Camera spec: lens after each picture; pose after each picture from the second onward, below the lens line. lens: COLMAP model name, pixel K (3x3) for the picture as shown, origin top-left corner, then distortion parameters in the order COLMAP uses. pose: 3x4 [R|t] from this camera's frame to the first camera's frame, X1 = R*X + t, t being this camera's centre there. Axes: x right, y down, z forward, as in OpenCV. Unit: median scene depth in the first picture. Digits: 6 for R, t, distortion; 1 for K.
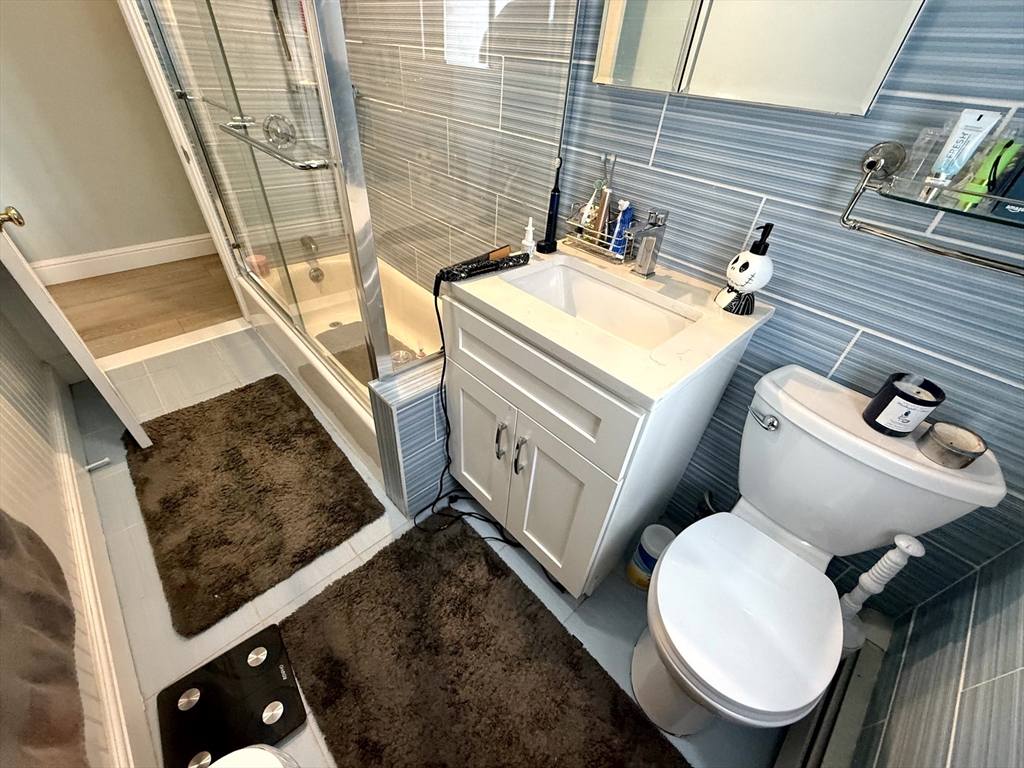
lens RADIAL K [[408.4, 0, 511.6], [0, 408.4, 385.6], [0, 0, 1]] dist [0.000471, 0.000215]
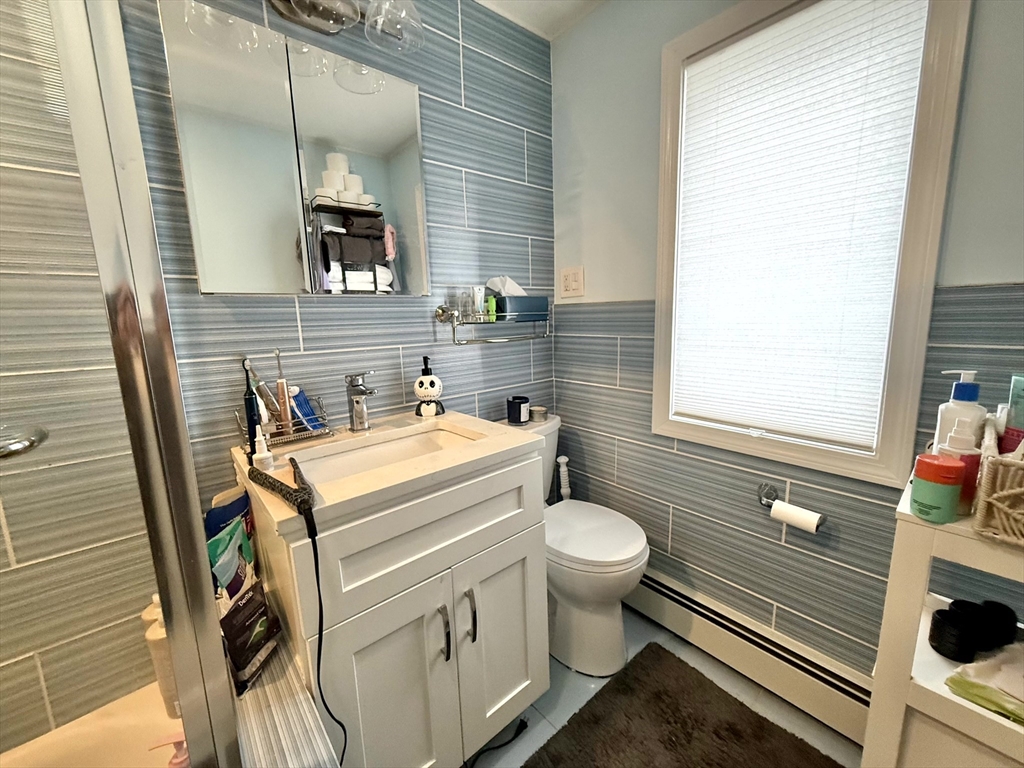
lens RADIAL K [[408.4, 0, 511.6], [0, 408.4, 385.6], [0, 0, 1]] dist [0.000471, 0.000215]
pose [[0.042353, -0.233925, 0.971332, -0.843078], [0.655208, 0.740457, 0.149754, -0.319528], [-0.754260, 0.630082, 0.184630, 0.519099]]
